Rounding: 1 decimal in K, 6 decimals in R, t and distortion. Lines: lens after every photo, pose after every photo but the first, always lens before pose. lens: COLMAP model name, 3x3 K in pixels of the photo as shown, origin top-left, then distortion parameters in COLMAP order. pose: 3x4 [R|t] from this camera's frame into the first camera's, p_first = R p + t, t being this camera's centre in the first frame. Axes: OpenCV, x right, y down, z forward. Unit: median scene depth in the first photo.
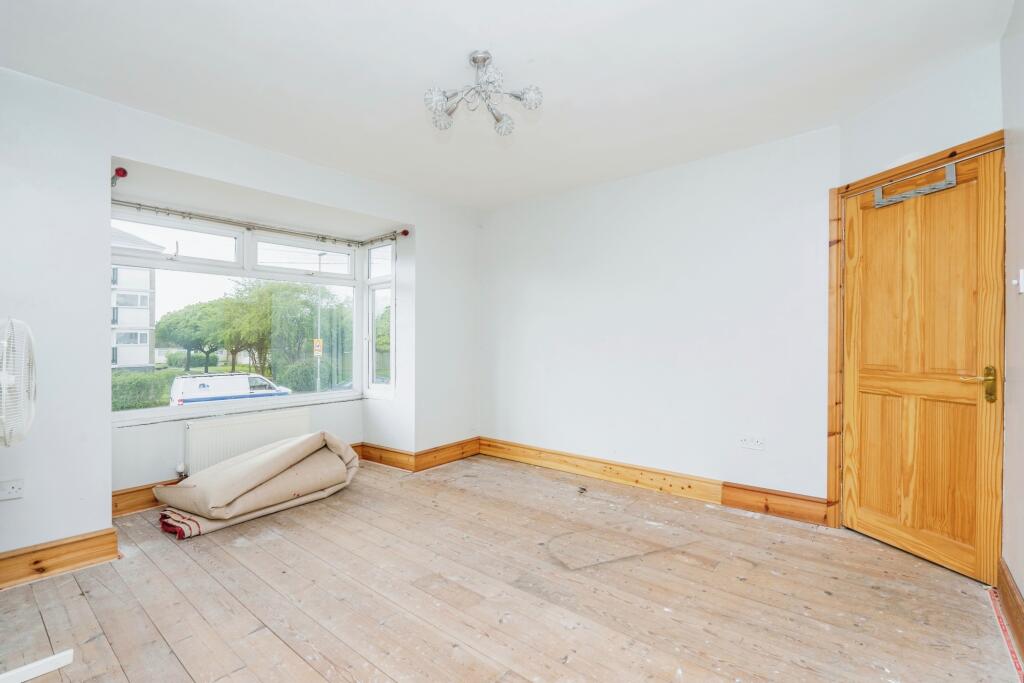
lens RADIAL K [[467.2, 0, 505.3], [0, 467.2, 336.9], [0, 0, 1]] dist [-0.001110, -0.000330]
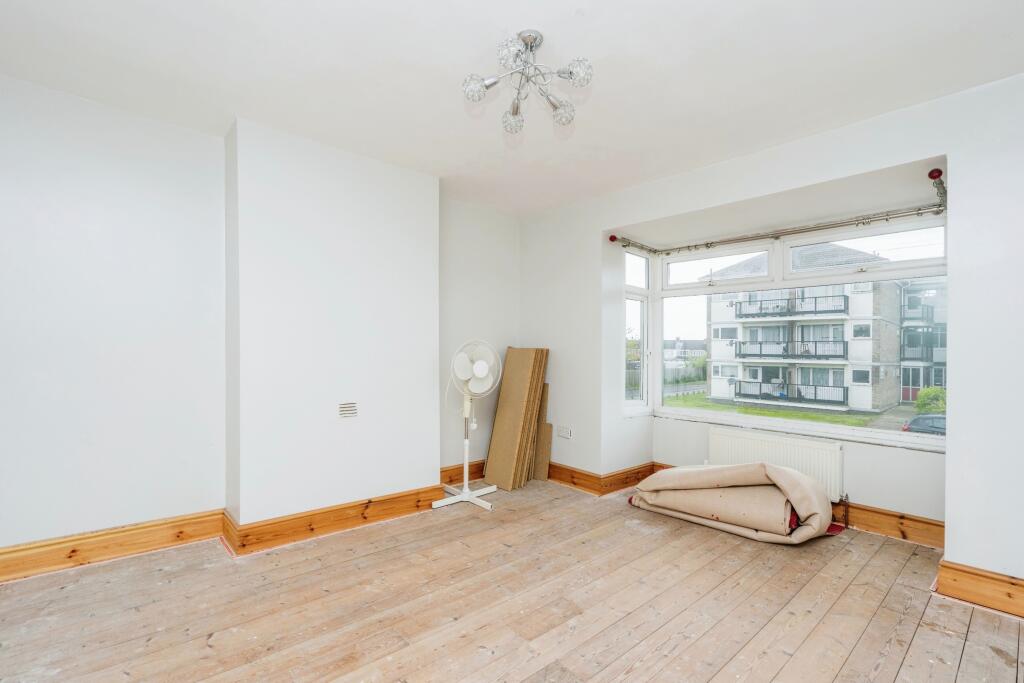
lens RADIAL K [[467.2, 0, 505.1], [0, 467.2, 348.6], [0, 0, 1]] dist [-0.001110, -0.000330]
pose [[-0.147131, -0.003304, -0.989112, 0.608976], [-0.011864, 0.999928, -0.001575, 0.001846], [0.989046, 0.011503, -0.147160, 0.776569]]
